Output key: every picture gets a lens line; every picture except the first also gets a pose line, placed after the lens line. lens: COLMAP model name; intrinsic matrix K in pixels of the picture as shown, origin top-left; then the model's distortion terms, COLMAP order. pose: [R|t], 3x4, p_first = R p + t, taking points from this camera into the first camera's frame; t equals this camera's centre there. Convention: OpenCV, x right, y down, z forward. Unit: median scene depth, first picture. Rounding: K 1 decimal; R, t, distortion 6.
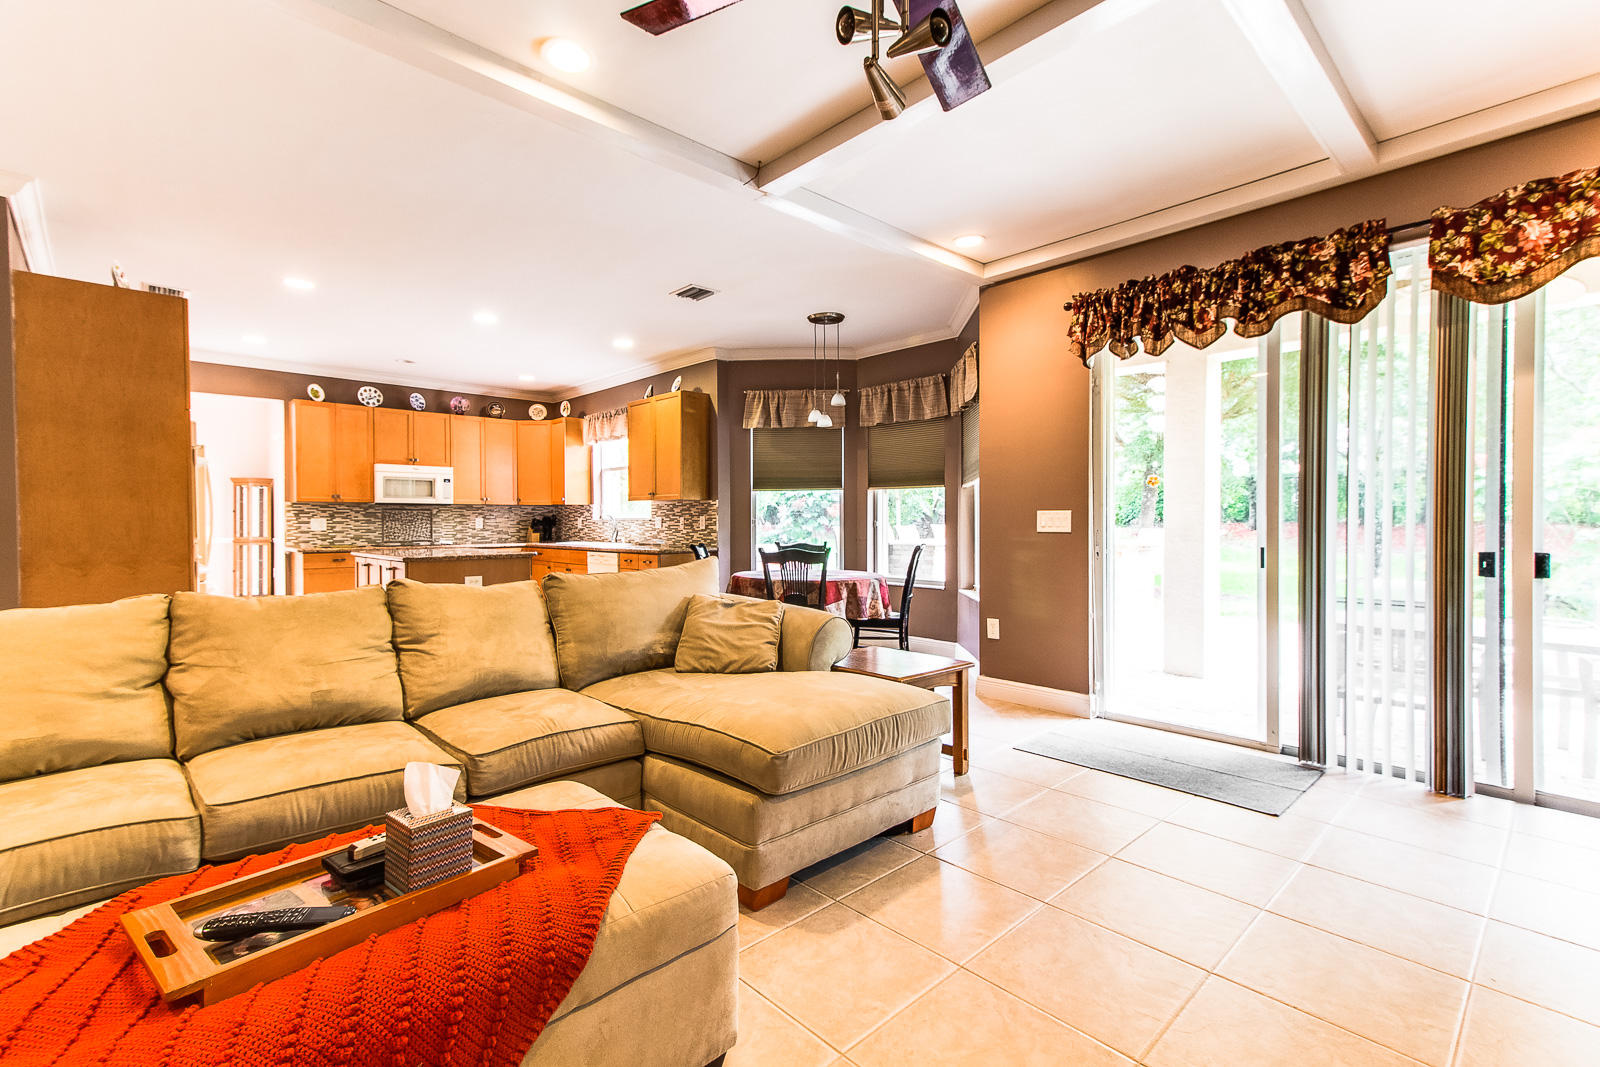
lens RADIAL K [[729.9, 0, 804.2], [0, 729.9, 527.4], [0, 0, 1]] dist [0.022377, 0.000837]
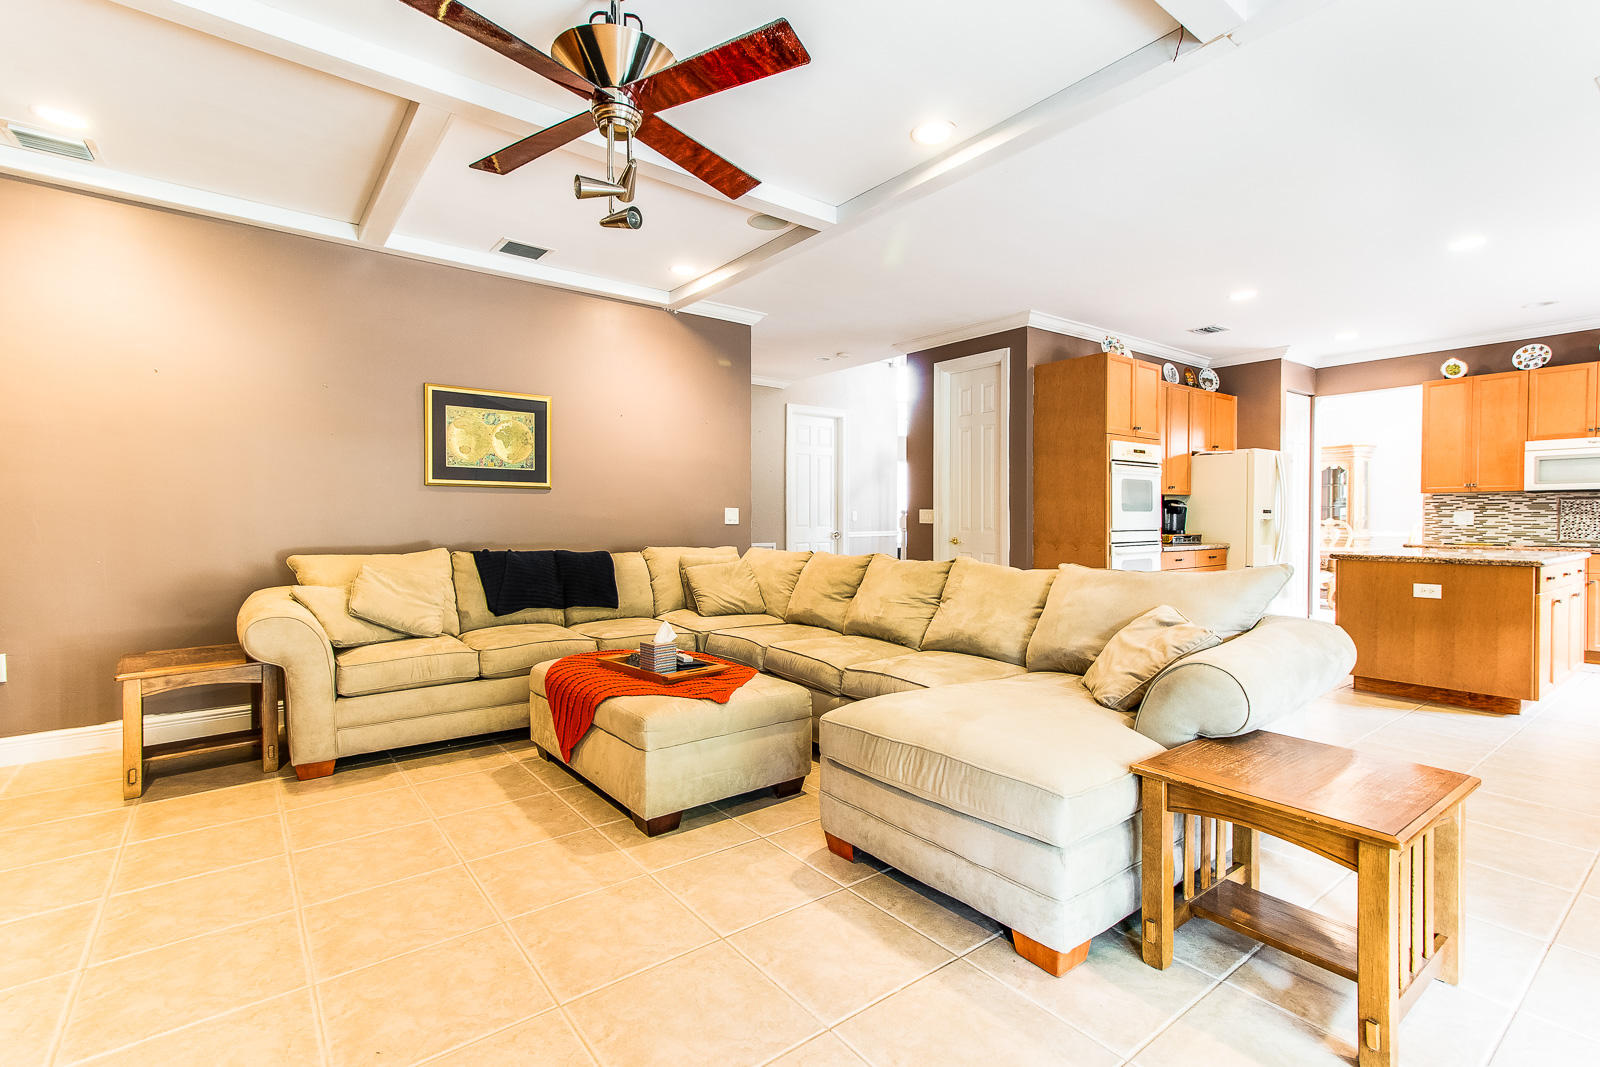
lens RADIAL K [[729.9, 0, 792.8], [0, 729.9, 534.3], [0, 0, 1]] dist [0.022377, 0.000837]
pose [[-0.111868, 0.025188, -0.993404, 0.304964], [-0.006692, 0.999637, 0.026100, -0.002342], [0.993701, 0.009567, -0.111659, 0.300106]]
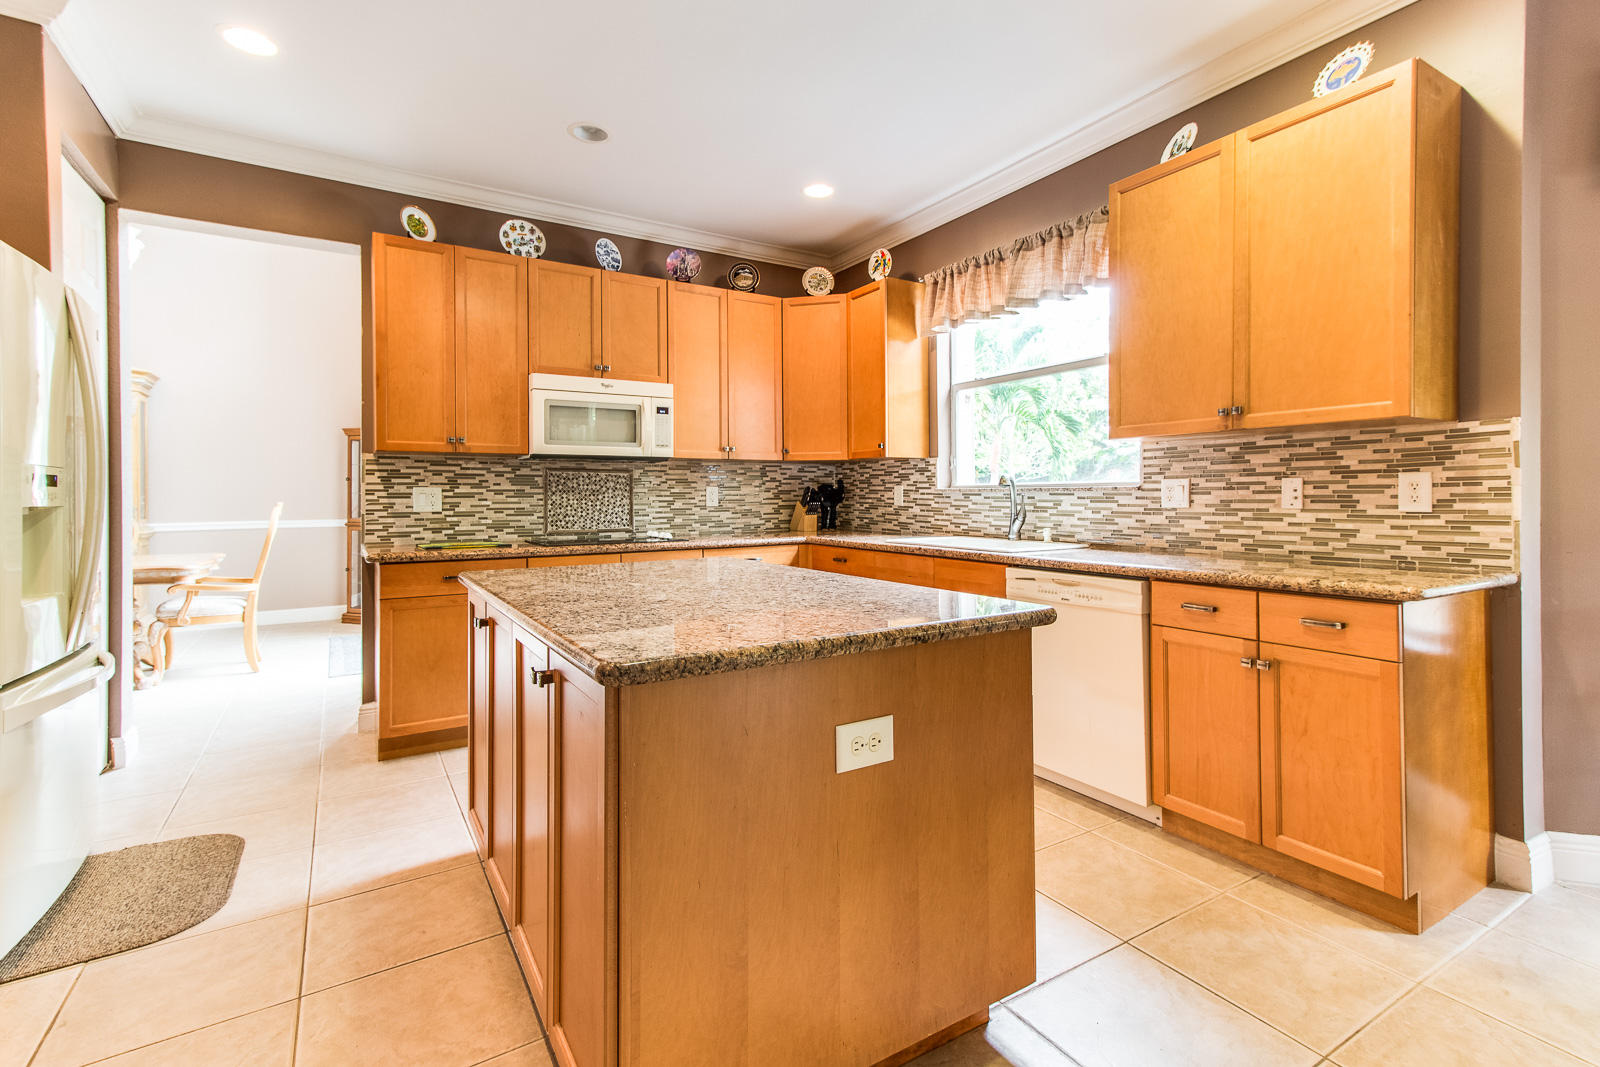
lens RADIAL K [[729.9, 0, 794.2], [0, 729.9, 493.0], [0, 0, 1]] dist [0.022377, 0.000837]
pose [[0.978930, -0.002690, -0.204181, -0.310887], [0.000415, 0.999937, -0.011185, -0.002517], [0.204198, 0.010864, 0.978869, 0.557227]]
